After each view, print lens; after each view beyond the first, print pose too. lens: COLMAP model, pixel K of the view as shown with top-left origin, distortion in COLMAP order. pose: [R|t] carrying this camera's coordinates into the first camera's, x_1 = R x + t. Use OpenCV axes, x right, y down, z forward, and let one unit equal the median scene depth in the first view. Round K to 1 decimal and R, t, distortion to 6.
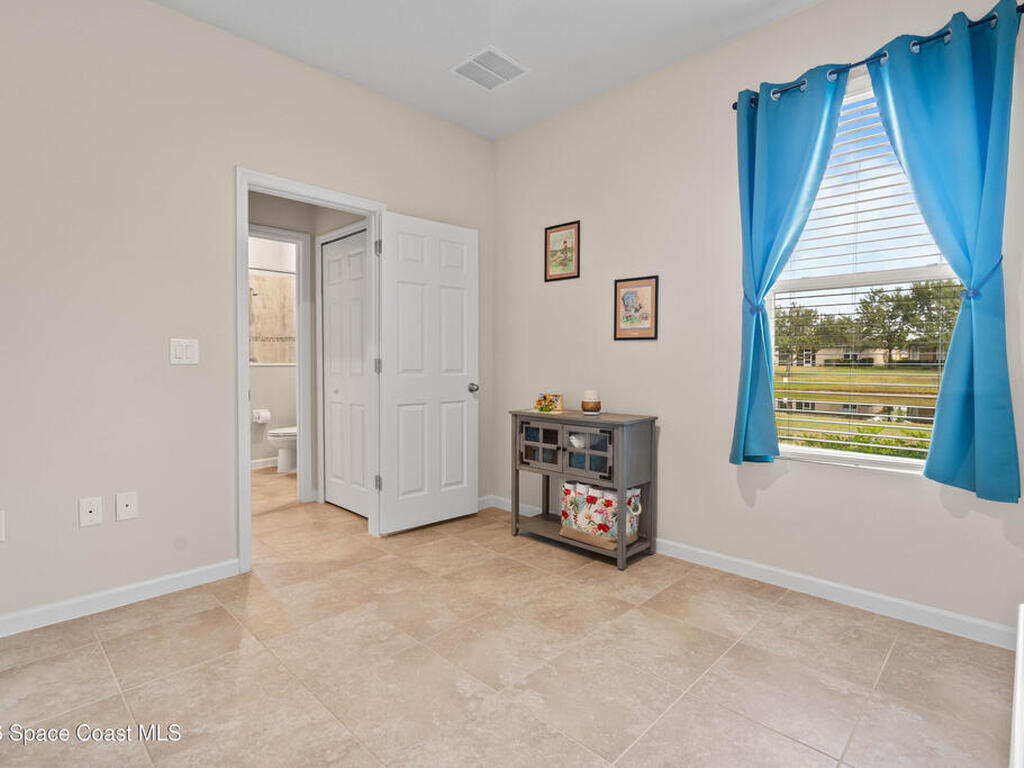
lens RADIAL K [[516.6, 0, 512.0], [0, 516.6, 381.4], [0, 0, 1]] dist [-0.006901, 0.004602]
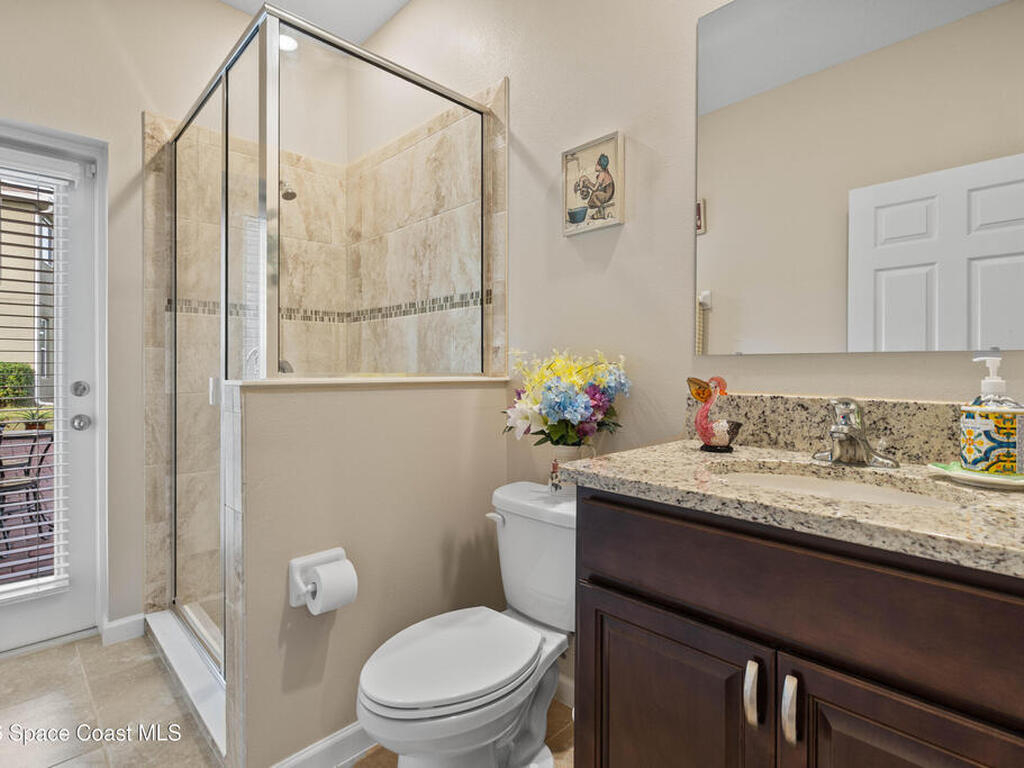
lens RADIAL K [[516.6, 0, 512.0], [0, 516.6, 380.3], [0, 0, 1]] dist [-0.006901, 0.004602]
pose [[0.999556, -0.007015, -0.028946, -0.314075], [0.006268, 0.999647, -0.025826, -0.020641], [0.029117, 0.025633, 0.999247, 0.609990]]
